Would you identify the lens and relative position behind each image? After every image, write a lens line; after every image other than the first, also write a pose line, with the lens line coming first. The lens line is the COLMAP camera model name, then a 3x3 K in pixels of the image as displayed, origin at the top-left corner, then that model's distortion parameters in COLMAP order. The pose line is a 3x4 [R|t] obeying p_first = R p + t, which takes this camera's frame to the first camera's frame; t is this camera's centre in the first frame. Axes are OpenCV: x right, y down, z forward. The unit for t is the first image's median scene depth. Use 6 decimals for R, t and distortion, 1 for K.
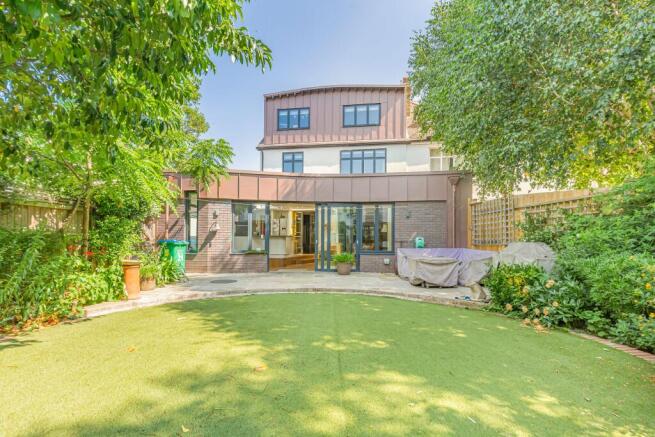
lens RADIAL K [[296.6, 0, 327.4], [0, 296.6, 221.0], [0, 0, 1]] dist [-0.005133, -0.001186]
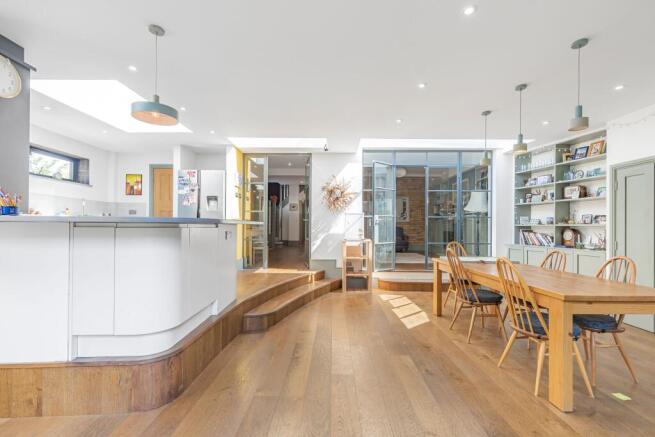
lens RADIAL K [[296.6, 0, 328.7], [0, 296.6, 221.8], [0, 0, 1]] dist [-0.005133, -0.001186]
pose [[0.991668, -0.003498, 0.128770, -0.056162], [0.000092, 0.999650, 0.026440, 0.042330], [-0.128818, -0.026208, 0.991322, 0.626572]]
